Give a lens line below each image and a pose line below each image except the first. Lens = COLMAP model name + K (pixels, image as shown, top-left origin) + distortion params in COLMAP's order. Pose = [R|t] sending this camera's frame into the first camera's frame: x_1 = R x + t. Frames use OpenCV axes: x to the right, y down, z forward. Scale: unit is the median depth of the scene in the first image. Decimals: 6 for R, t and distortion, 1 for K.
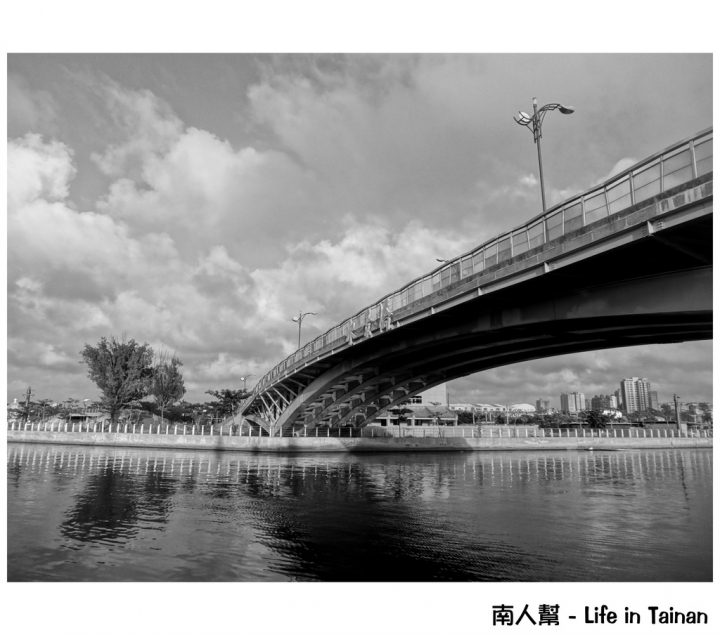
lens RADIAL K [[546.8, 0, 362.3], [0, 546.8, 317.6], [0, 0, 1]] dist [0.003215, 0.011356]
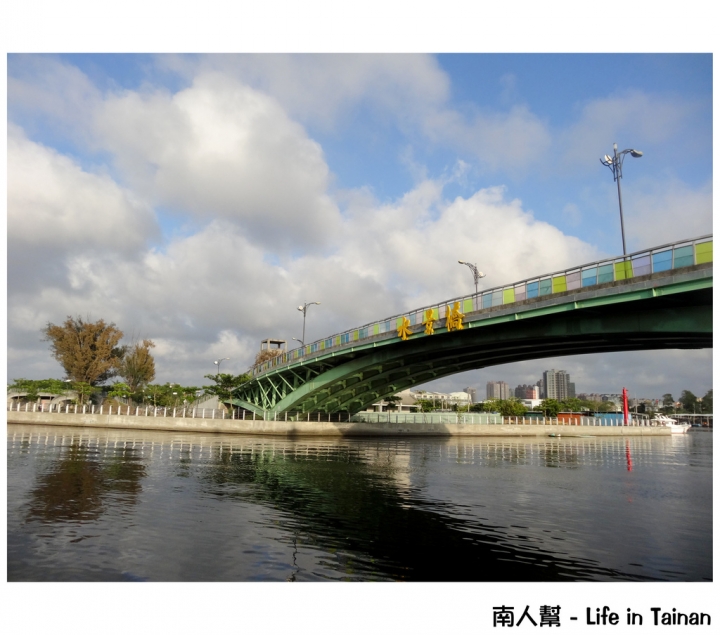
lens RADIAL K [[546.8, 0, 370.1], [0, 546.8, 325.5], [0, 0, 1]] dist [0.003215, 0.011356]
pose [[0.990407, 0.037765, 0.132919, -0.122404], [-0.043108, 0.998364, 0.037558, -0.008740], [-0.131283, -0.042927, 0.990415, -0.044683]]
